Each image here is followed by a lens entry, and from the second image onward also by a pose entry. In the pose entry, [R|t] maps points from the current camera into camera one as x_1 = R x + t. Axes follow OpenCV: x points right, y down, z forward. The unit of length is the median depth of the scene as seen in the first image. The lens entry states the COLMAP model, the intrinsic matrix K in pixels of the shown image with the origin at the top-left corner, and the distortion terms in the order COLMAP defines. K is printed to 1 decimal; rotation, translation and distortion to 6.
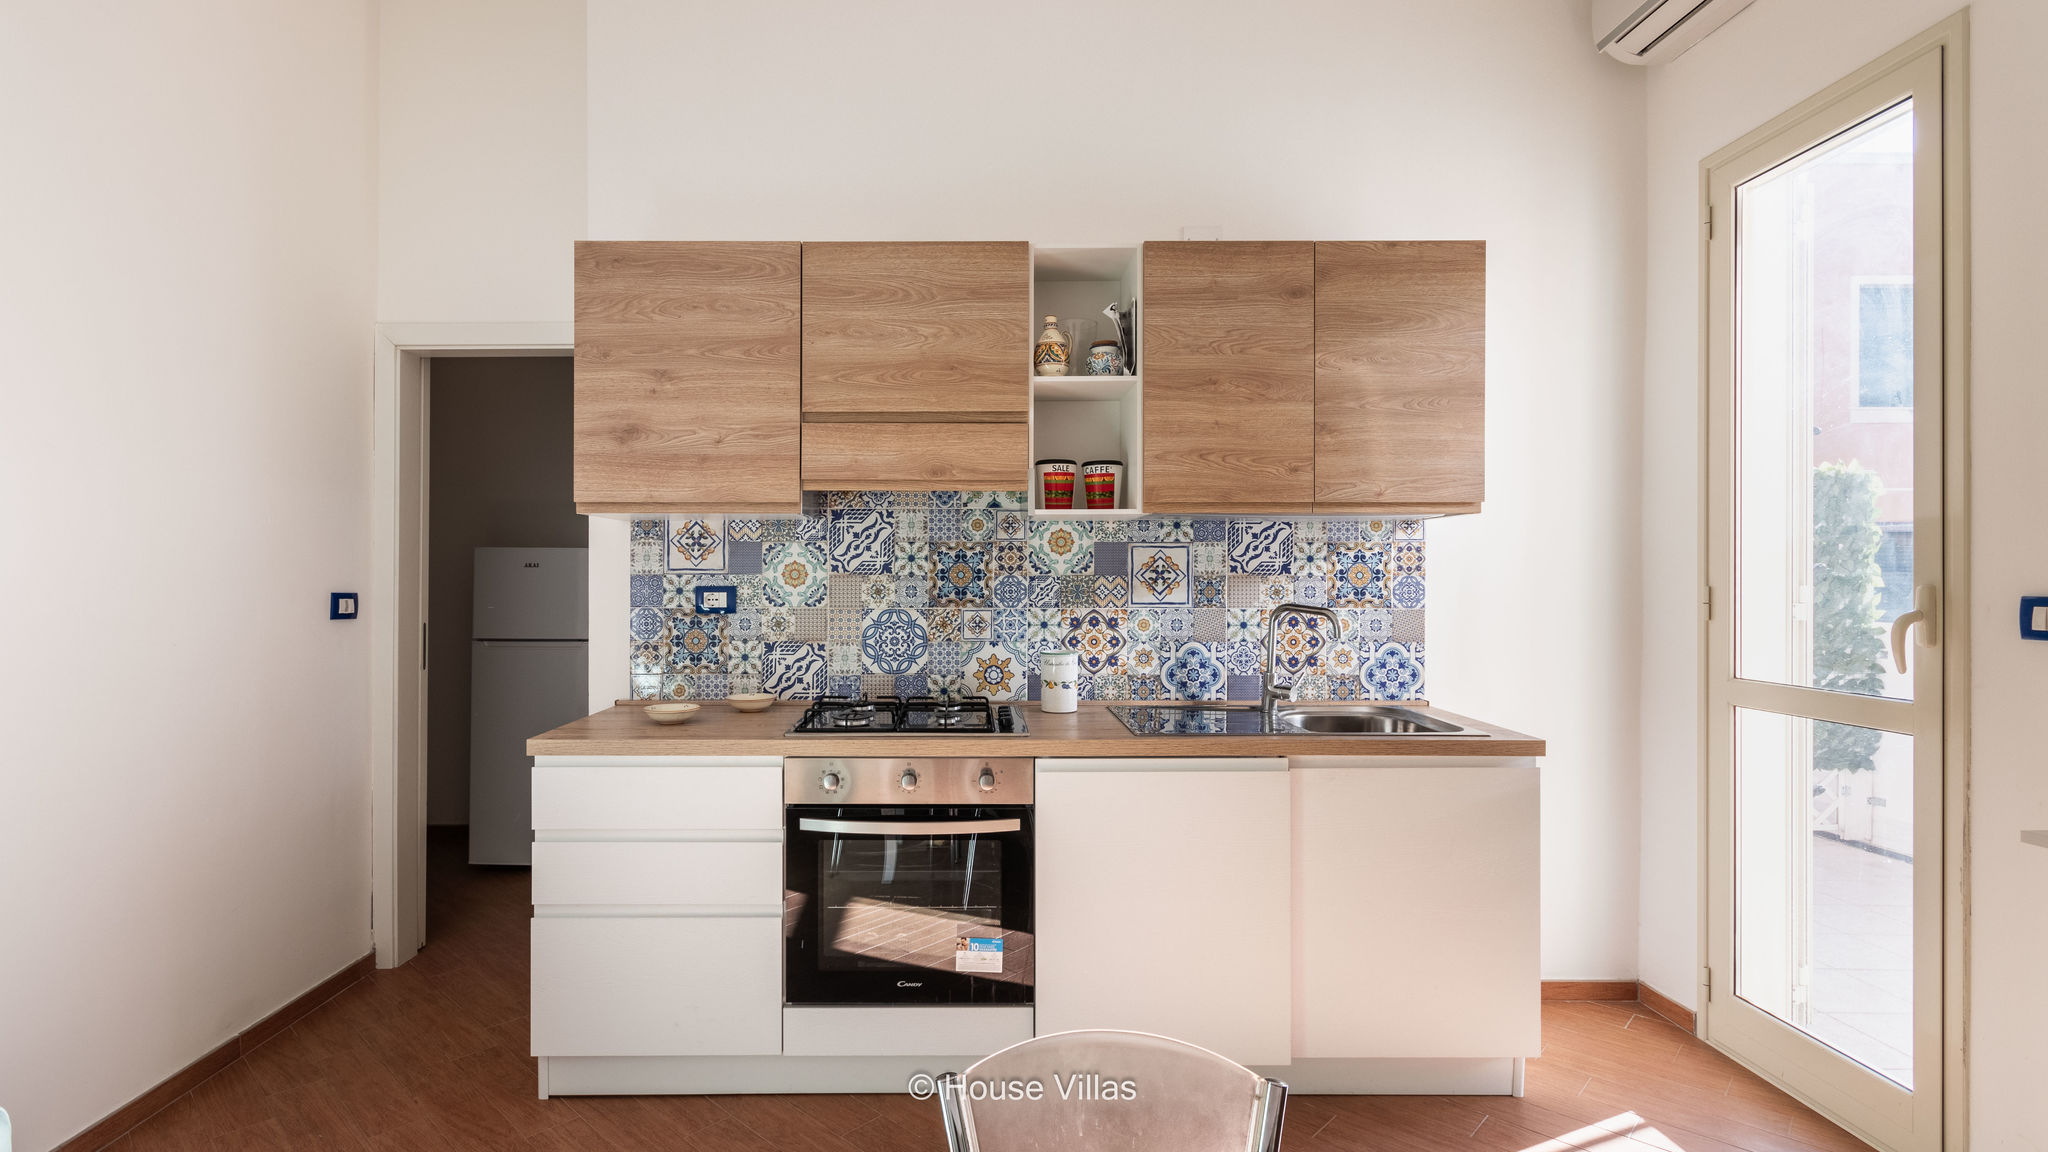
lens RADIAL K [[973.2, 0, 952.7], [0, 973.2, 597.6], [0, 0, 1]] dist [-0.017212, 0.021593]
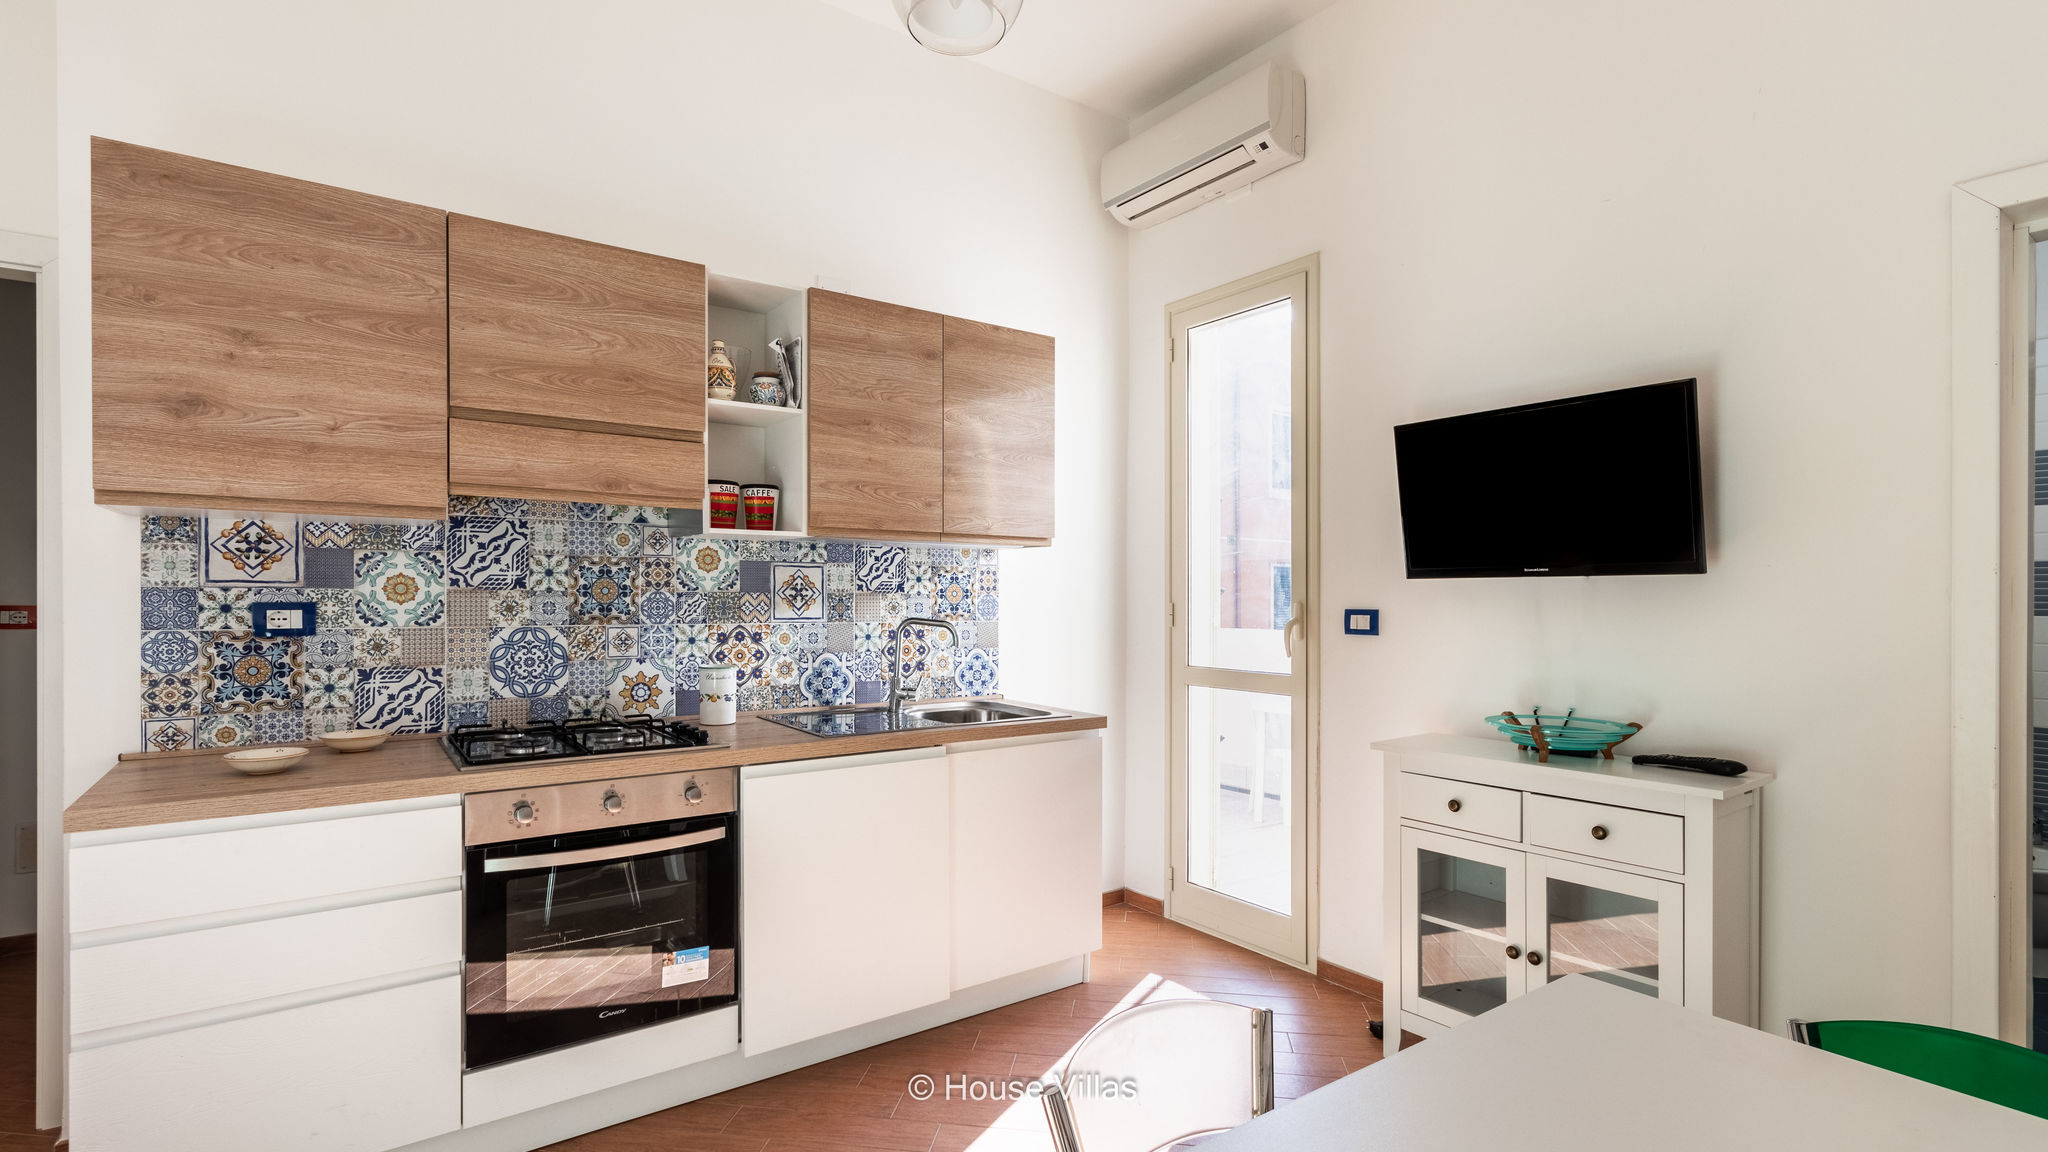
lens RADIAL K [[967.6, 0, 1010.9], [0, 967.6, 622.2], [0, 0, 1]] dist [0.009798, 0.001473]
pose [[0.807744, -0.011716, 0.589416, -0.233493], [0.005793, 0.999912, 0.011938, -0.001382], [-0.589504, -0.006228, 0.807741, -0.013558]]
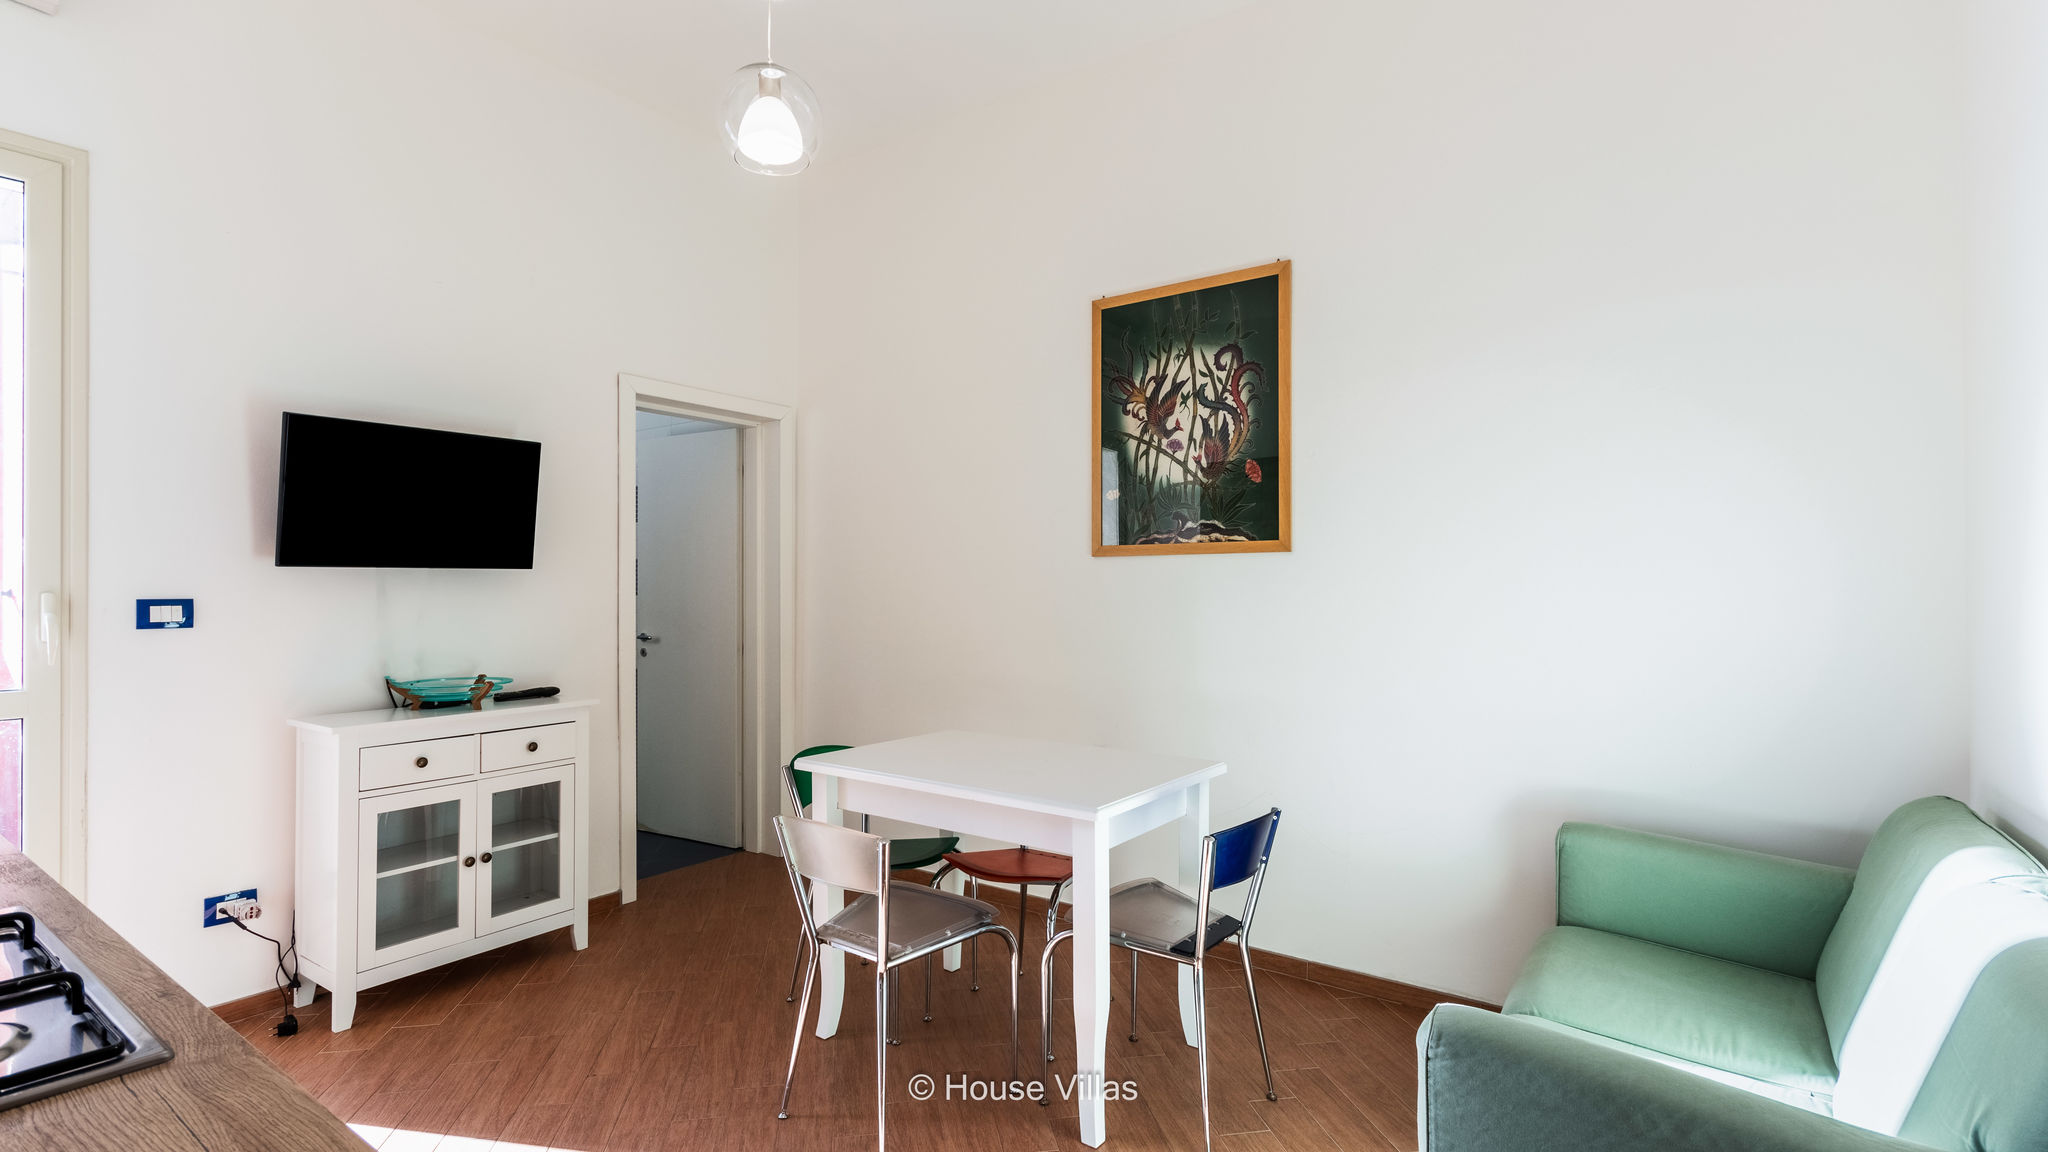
lens RADIAL K [[934.7, 0, 1023.4], [0, 934.7, 586.9], [0, 0, 1]] dist [0.000754, 0.000331]
pose [[-0.820044, -0.000492, 0.572300, -0.482492], [0.010581, 0.999816, 0.016020, -0.017993], [-0.572203, 0.019193, -0.819888, 0.885711]]
